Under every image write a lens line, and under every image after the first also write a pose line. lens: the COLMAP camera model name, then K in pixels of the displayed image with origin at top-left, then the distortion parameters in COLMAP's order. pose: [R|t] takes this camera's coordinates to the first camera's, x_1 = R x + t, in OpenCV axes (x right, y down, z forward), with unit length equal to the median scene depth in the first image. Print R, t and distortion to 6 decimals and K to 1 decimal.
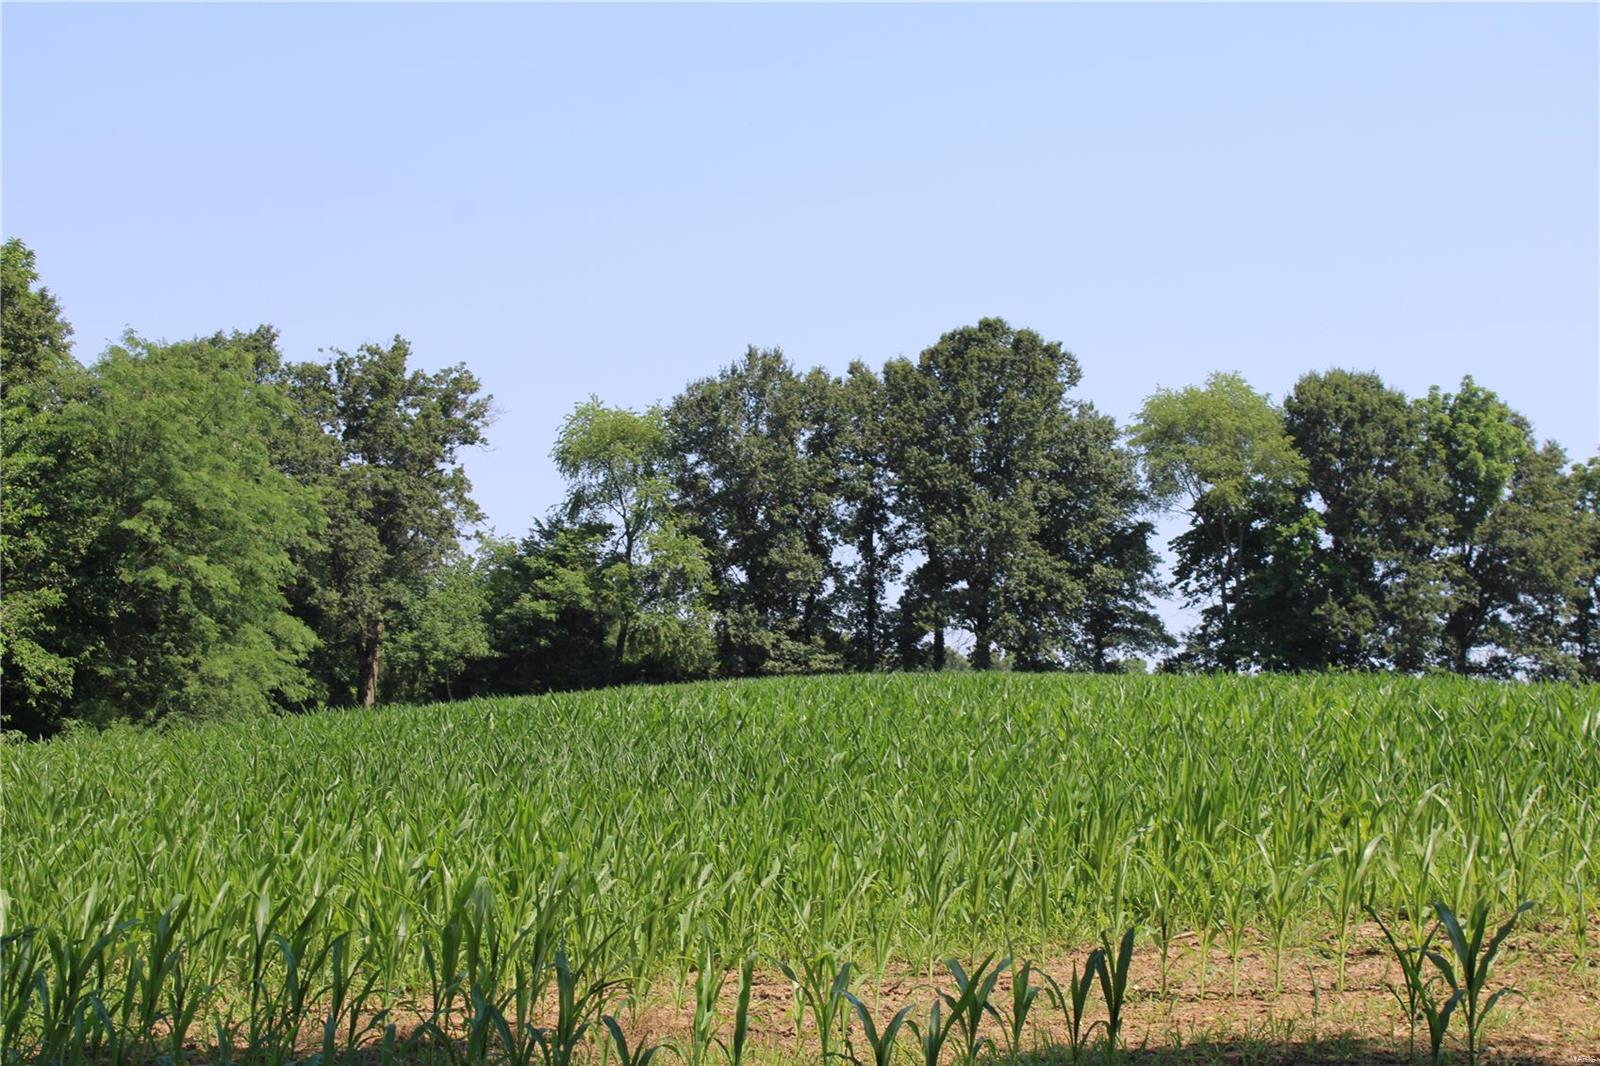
lens RADIAL K [[2863.6, 0, 849.4], [0, 2863.6, 495.8], [0, 0, 1]] dist [0.049291, 0.000000]
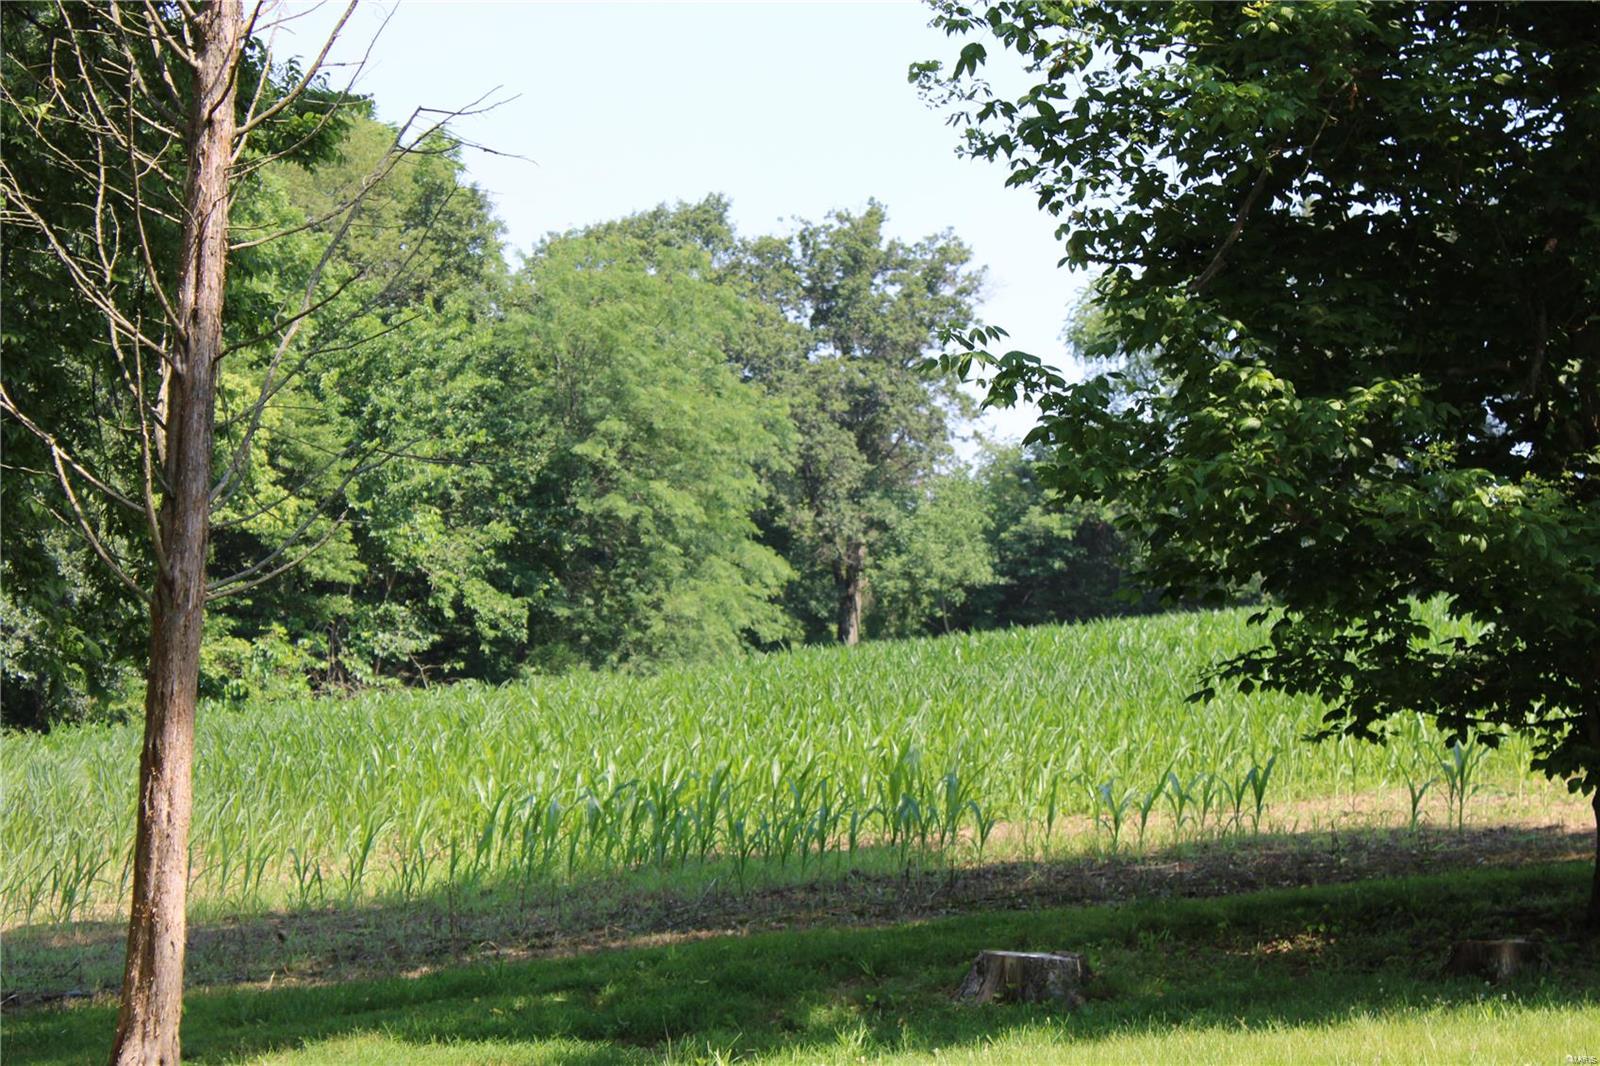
lens RADIAL K [[3958.6, 0, 800.0], [0, 3958.6, 518.3], [0, 0, 1]] dist [0.130089, 0.000000]
pose [[0.983652, -0.027316, -0.177997, 0.032352], [0.034729, 0.998649, 0.038662, -0.012260], [0.176701, -0.044211, 0.983271, -0.183765]]
